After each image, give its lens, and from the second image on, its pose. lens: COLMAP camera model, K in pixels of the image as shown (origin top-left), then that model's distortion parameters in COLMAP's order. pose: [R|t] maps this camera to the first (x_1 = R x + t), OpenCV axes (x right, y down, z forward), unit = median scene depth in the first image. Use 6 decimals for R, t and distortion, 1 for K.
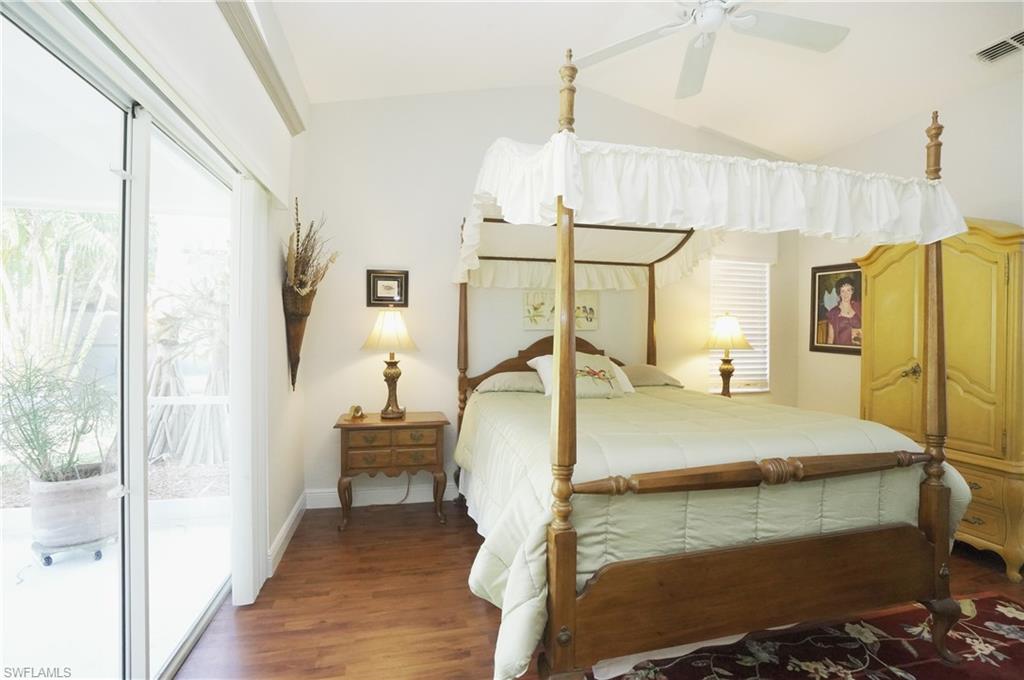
lens RADIAL K [[476.3, 0, 516.6], [0, 476.3, 336.4], [0, 0, 1]] dist [-0.073467, 0.030482]
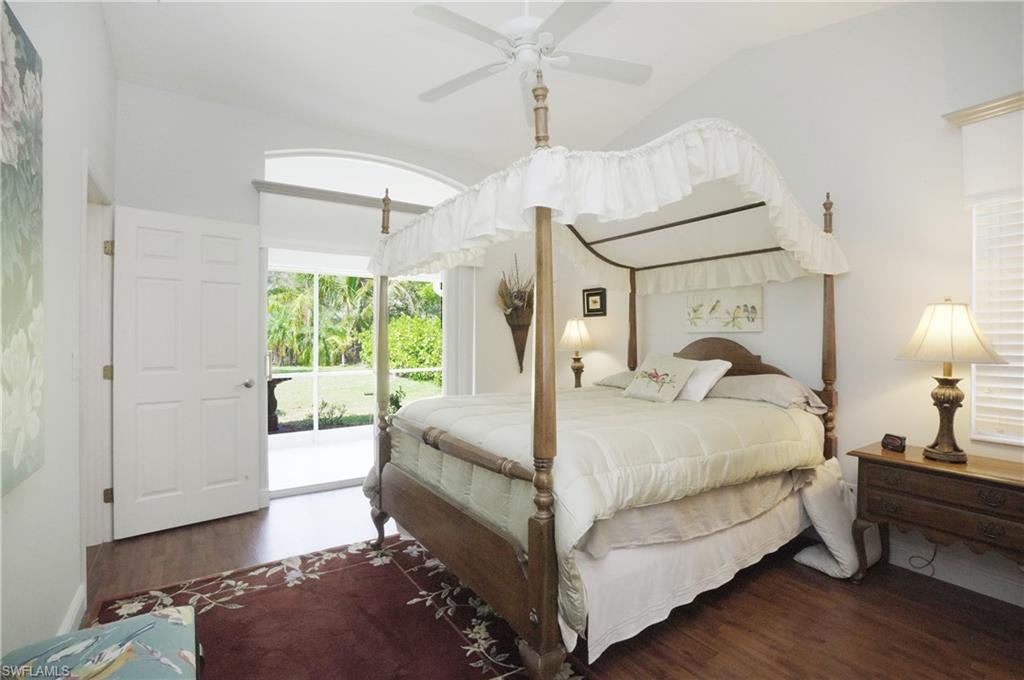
lens RADIAL K [[476.3, 0, 516.6], [0, 476.3, 336.4], [0, 0, 1]] dist [-0.073467, 0.030482]
pose [[0.354577, -0.005771, -0.935009, 0.867636], [-0.014658, 0.999824, -0.011729, 0.011530], [0.934912, 0.017865, 0.354430, 0.335840]]
